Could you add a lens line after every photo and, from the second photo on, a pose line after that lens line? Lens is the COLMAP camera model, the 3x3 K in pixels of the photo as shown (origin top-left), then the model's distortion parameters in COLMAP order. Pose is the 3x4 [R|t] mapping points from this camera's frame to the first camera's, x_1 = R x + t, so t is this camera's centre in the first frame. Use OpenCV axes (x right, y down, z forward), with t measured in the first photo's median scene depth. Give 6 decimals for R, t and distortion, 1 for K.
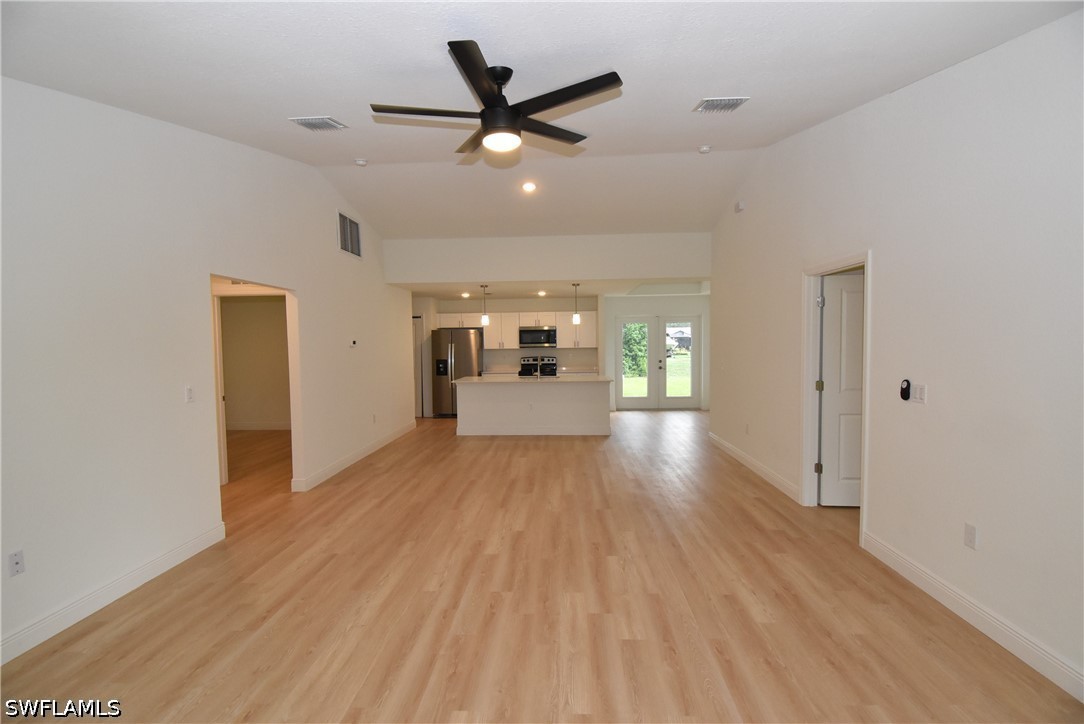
lens RADIAL K [[478.0, 0, 541.2], [0, 478.0, 357.5], [0, 0, 1]] dist [0.007509, -0.017255]
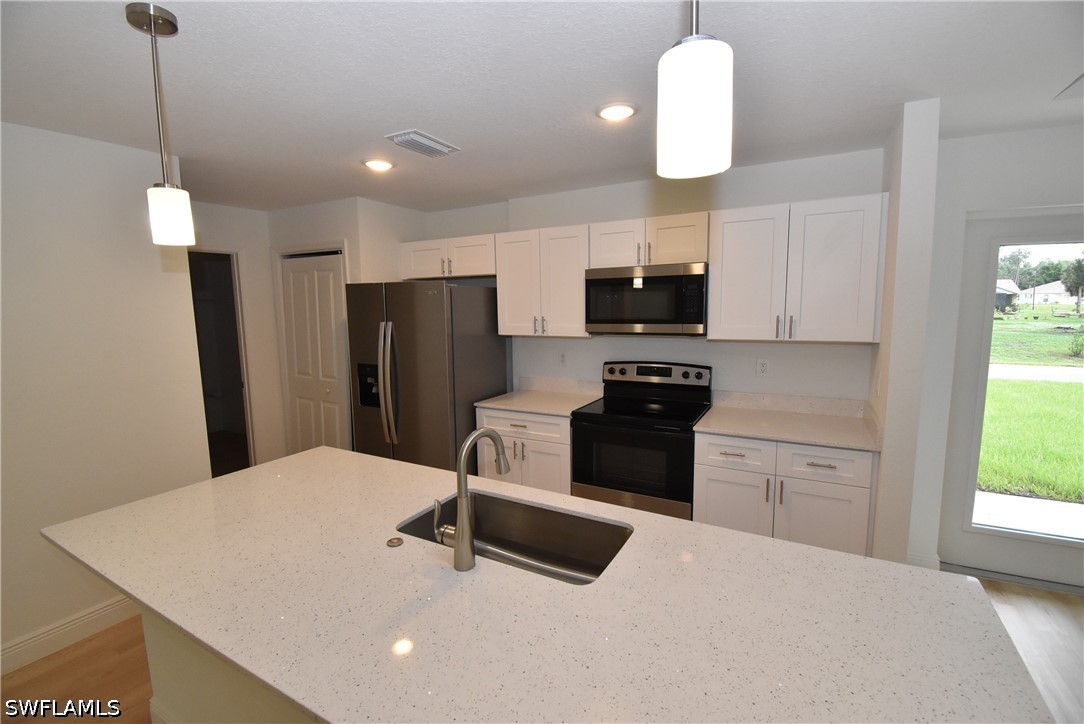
lens RADIAL K [[478.0, 0, 542.0], [0, 478.0, 357.8], [0, 0, 1]] dist [0.007509, -0.017255]
pose [[0.898891, 0.048547, -0.435474, 0.147447], [-0.010664, 0.995973, 0.089020, -0.071770], [0.438042, -0.075375, 0.895789, 1.497129]]
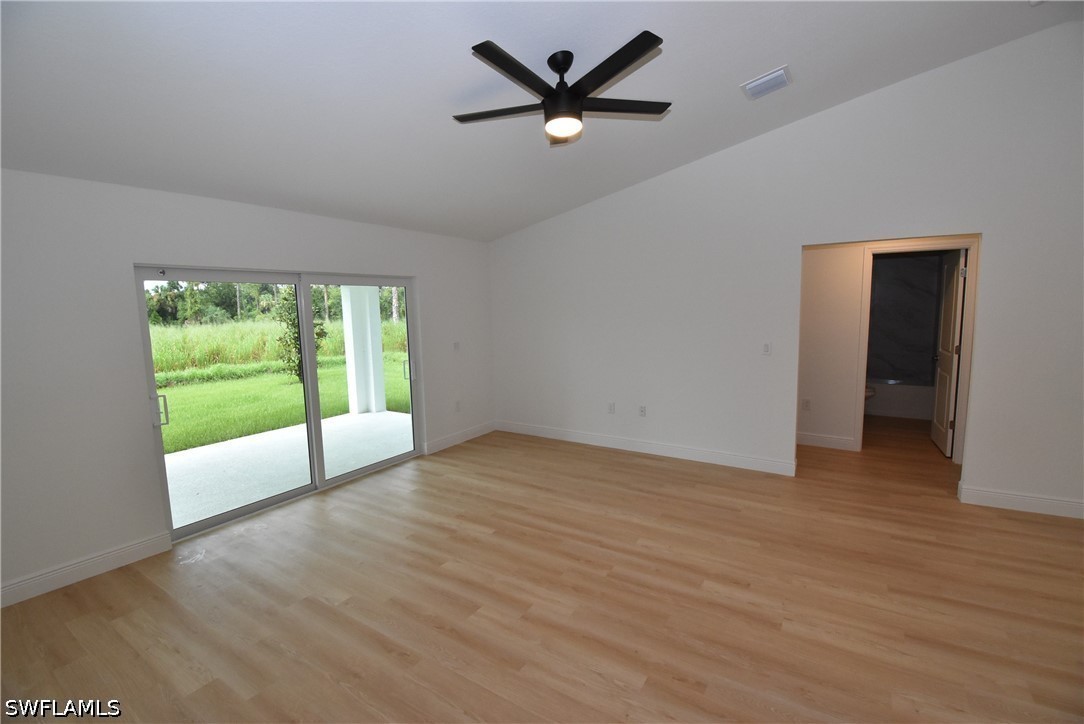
lens RADIAL K [[478.0, 0, 543.4], [0, 478.0, 362.6], [0, 0, 1]] dist [0.007509, -0.017255]
pose [[-0.500761, 0.124779, -0.856544, 0.495424], [0.000552, 0.989601, 0.143840, -0.052403], [0.865585, 0.071557, -0.495623, 0.845597]]
